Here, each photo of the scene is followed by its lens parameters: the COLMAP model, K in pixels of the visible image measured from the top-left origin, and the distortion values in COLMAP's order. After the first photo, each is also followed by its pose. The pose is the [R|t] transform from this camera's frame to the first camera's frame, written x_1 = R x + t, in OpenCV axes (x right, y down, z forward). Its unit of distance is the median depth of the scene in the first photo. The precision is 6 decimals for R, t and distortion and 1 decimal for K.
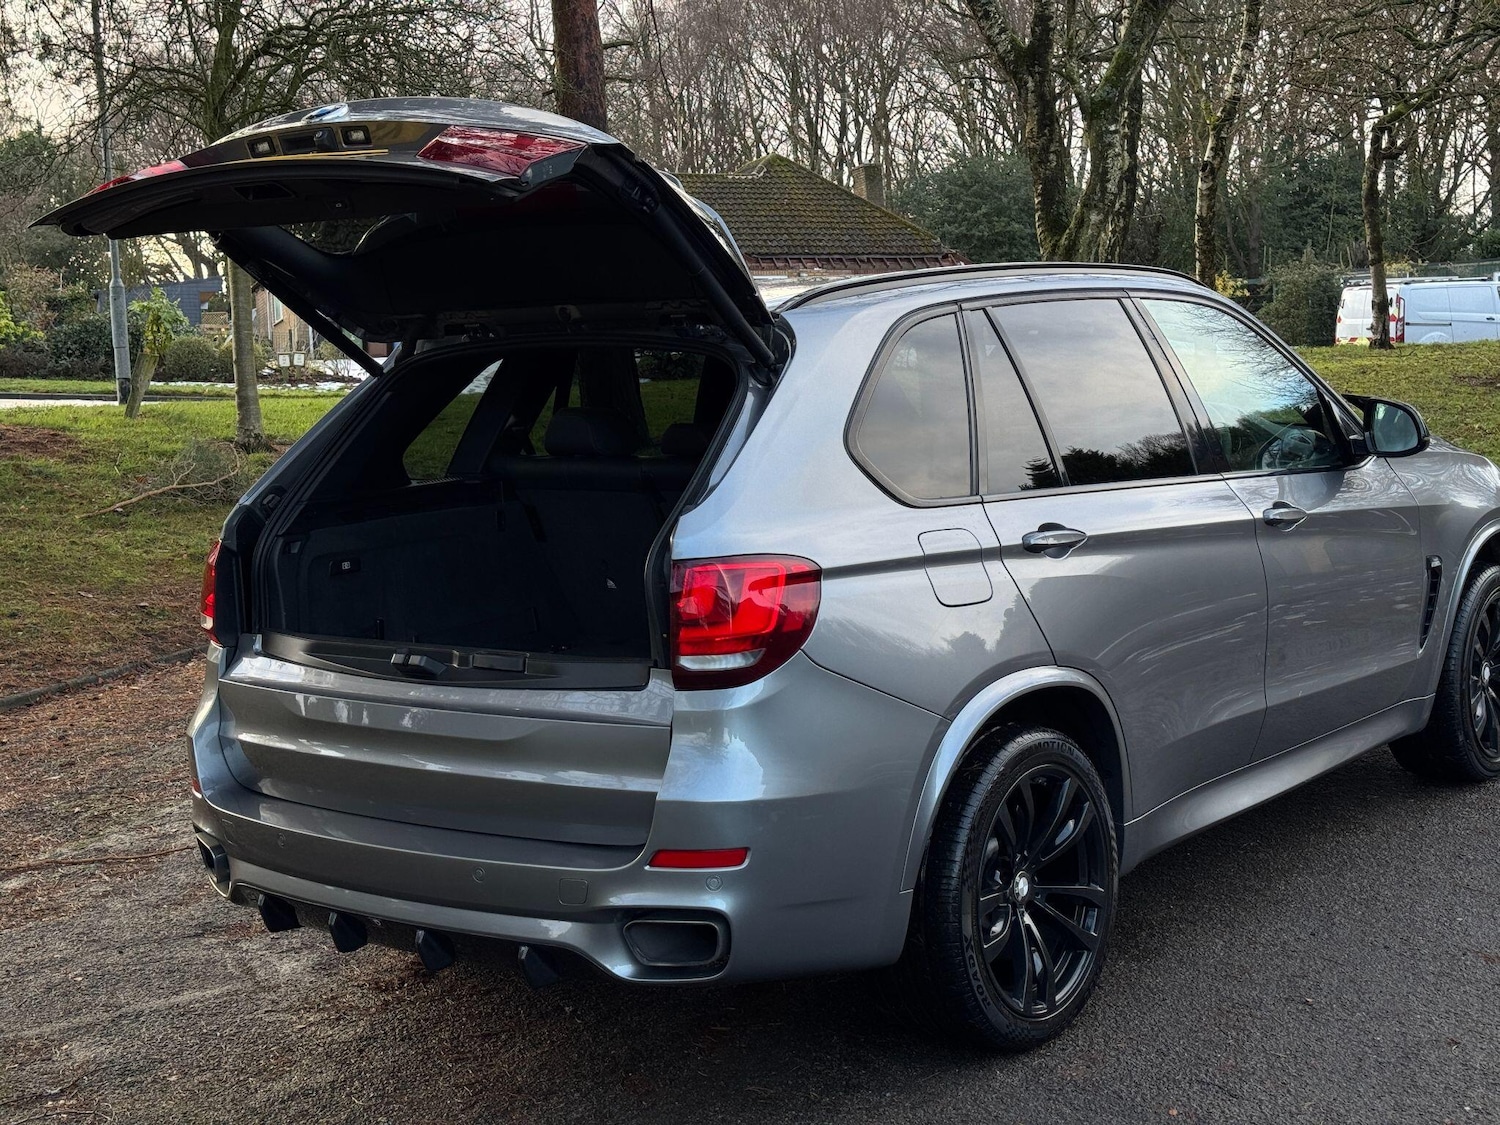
lens RADIAL K [[2071.2, 0, 754.6], [0, 2071.2, 562.1], [0, 0, 1]] dist [0.194595, -0.413691]
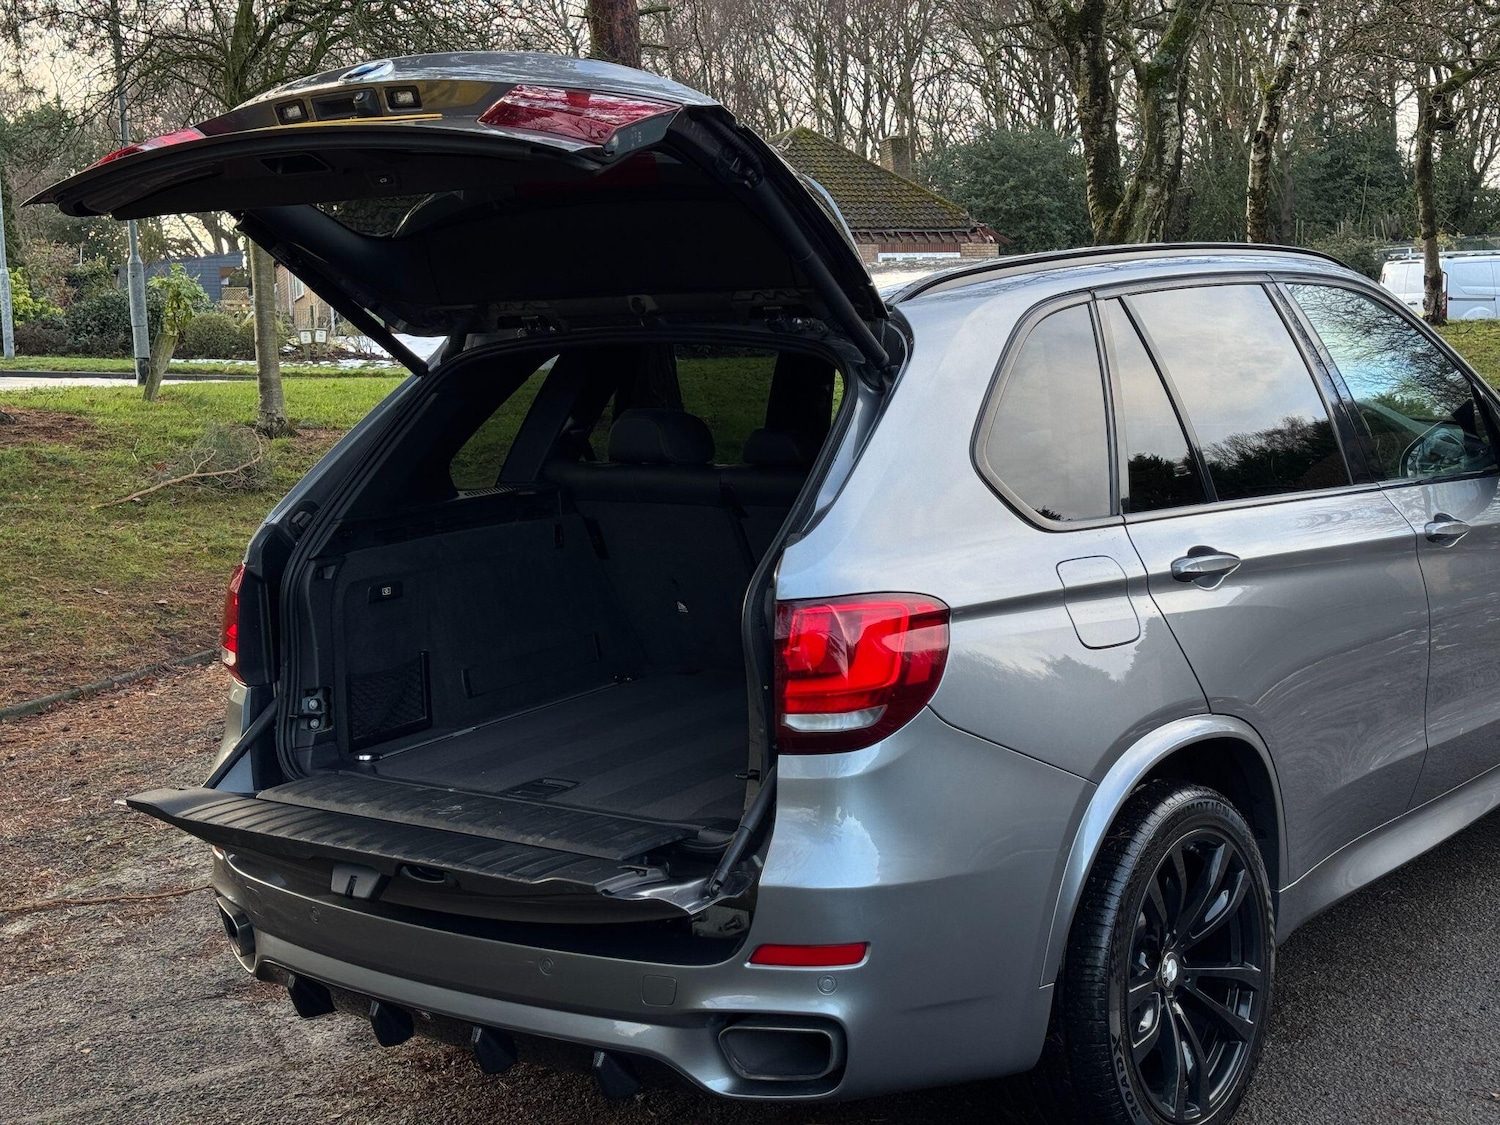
lens RADIAL K [[2071.2, 0, 754.6], [0, 2071.2, 562.1], [0, 0, 1]] dist [0.194595, -0.413691]
pose [[0.999955, 0.000550, -0.009421, -0.034013], [-0.000433, 0.999924, 0.012345, -0.022495], [0.009427, -0.012340, 0.999879, 0.129694]]
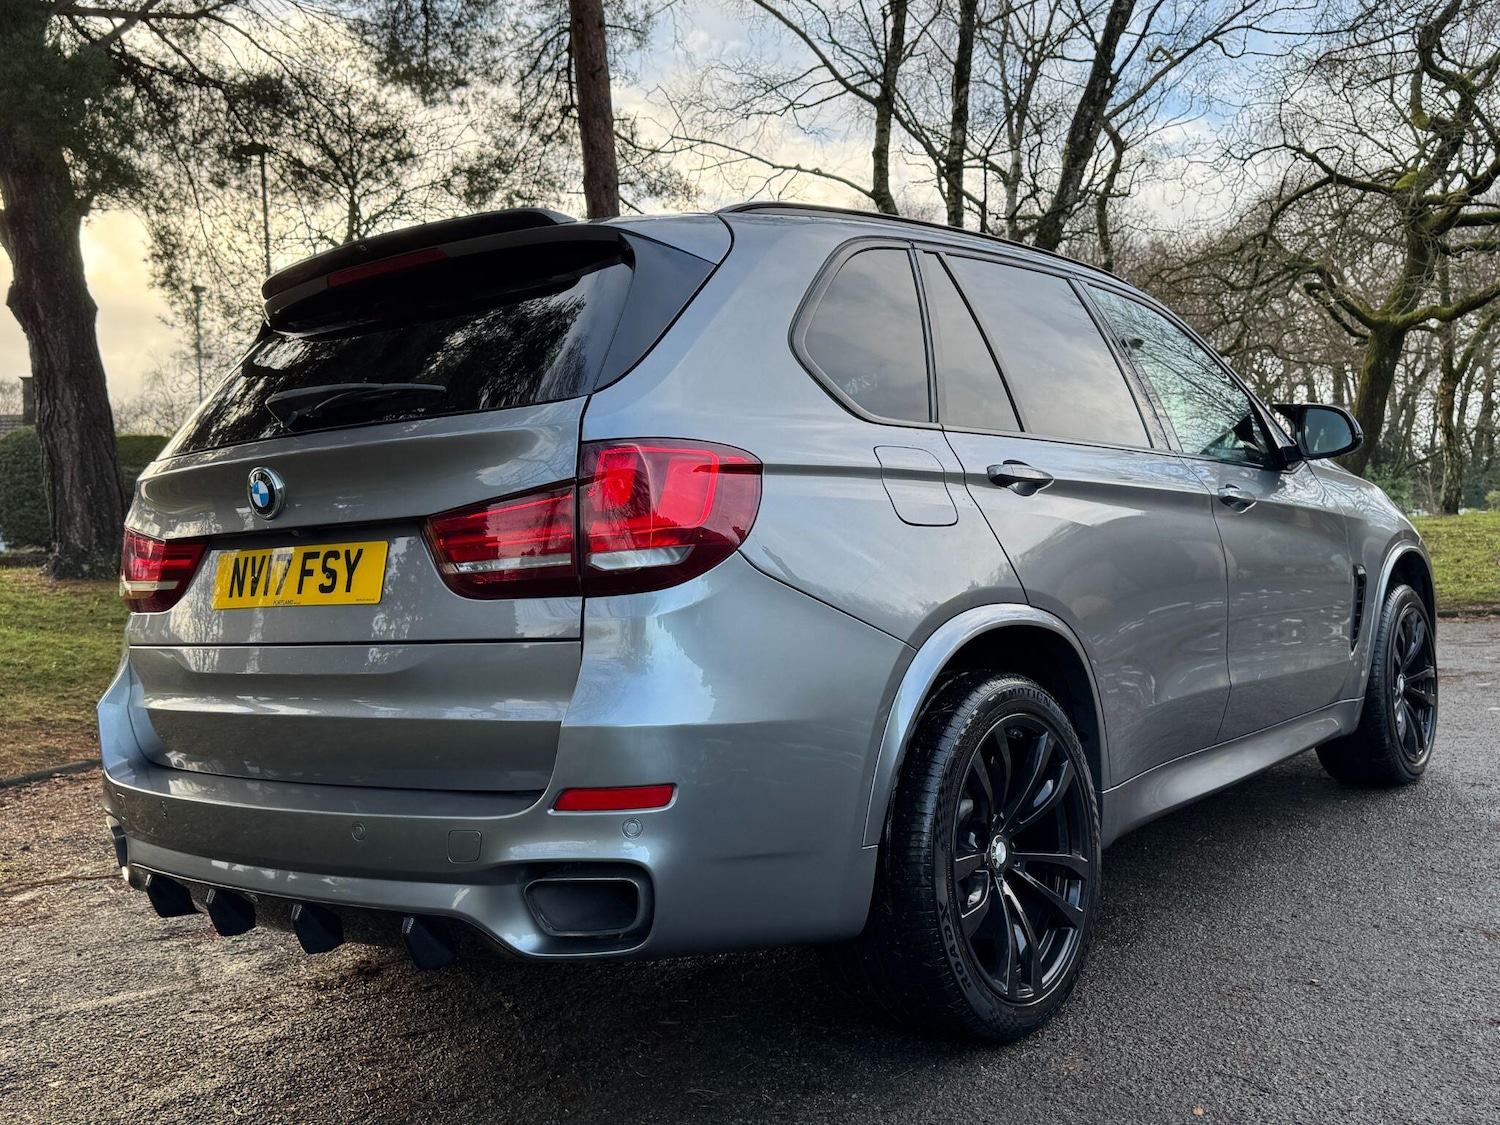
lens RADIAL K [[1417.8, 0, 752.2], [0, 1417.8, 553.3], [0, 0, 1]] dist [0.164274, -0.342281]
pose [[0.999871, -0.015110, -0.005496, 0.026350], [0.014406, 0.993707, -0.111083, 0.091200], [0.007139, 0.110990, 0.993796, 0.360136]]
